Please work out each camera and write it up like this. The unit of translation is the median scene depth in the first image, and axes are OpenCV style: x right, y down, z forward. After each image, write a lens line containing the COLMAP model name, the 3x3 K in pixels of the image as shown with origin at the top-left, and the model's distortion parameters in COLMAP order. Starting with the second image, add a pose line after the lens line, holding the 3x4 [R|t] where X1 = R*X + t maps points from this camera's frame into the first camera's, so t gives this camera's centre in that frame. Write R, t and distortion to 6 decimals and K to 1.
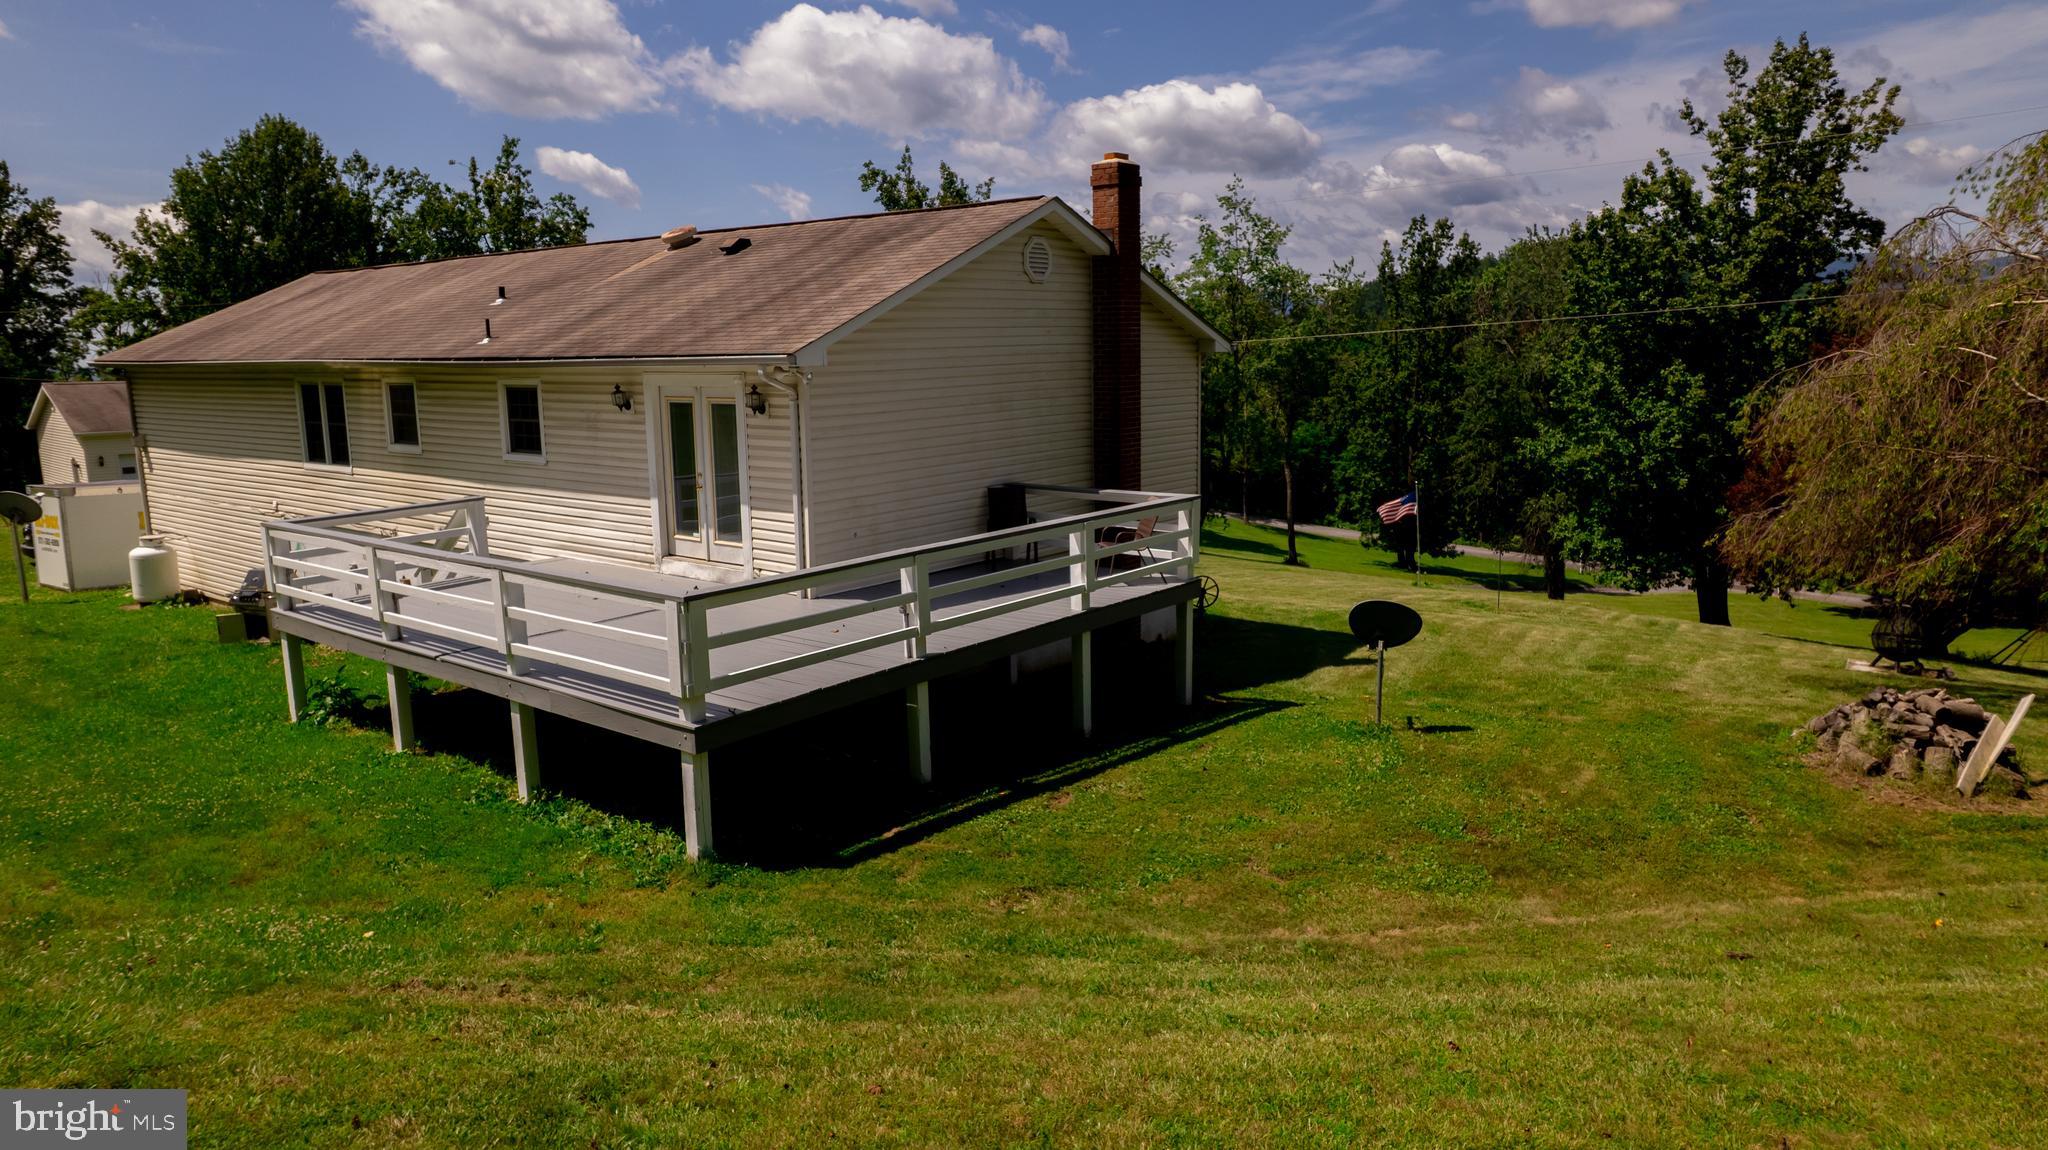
lens RADIAL K [[1299.3, 0, 1024.0], [0, 1299.3, 575.0], [0, 0, 1]] dist [-0.059238, 0.065459]
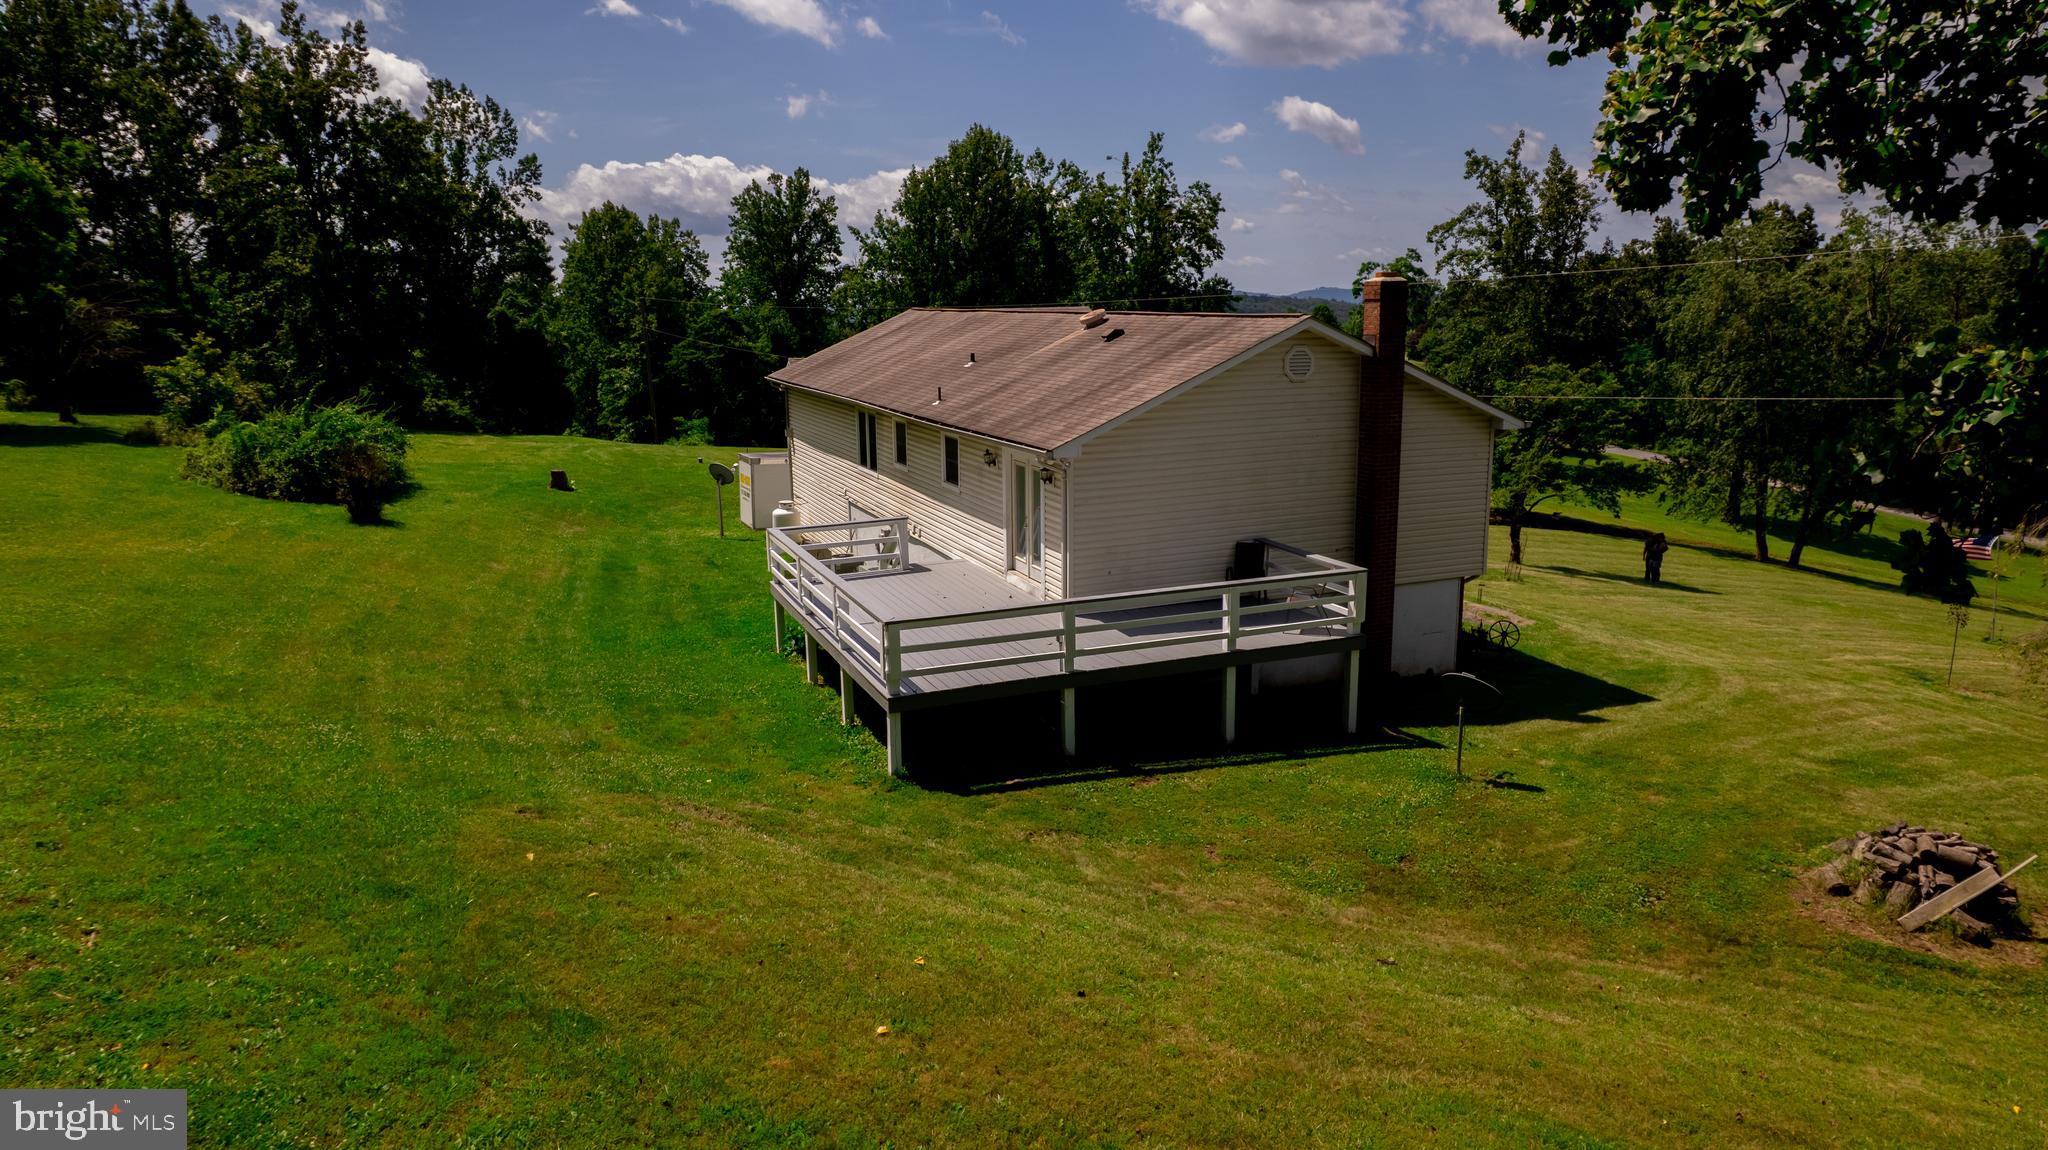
lens RADIAL K [[1299.3, 0, 1024.0], [0, 1299.3, 575.0], [0, 0, 1]] dist [-0.059238, 0.065459]
pose [[0.870905, 0.106187, -0.479843, 0.485449], [-0.086817, 0.994265, 0.062455, -0.114074], [0.483723, -0.012733, 0.875129, -0.279617]]
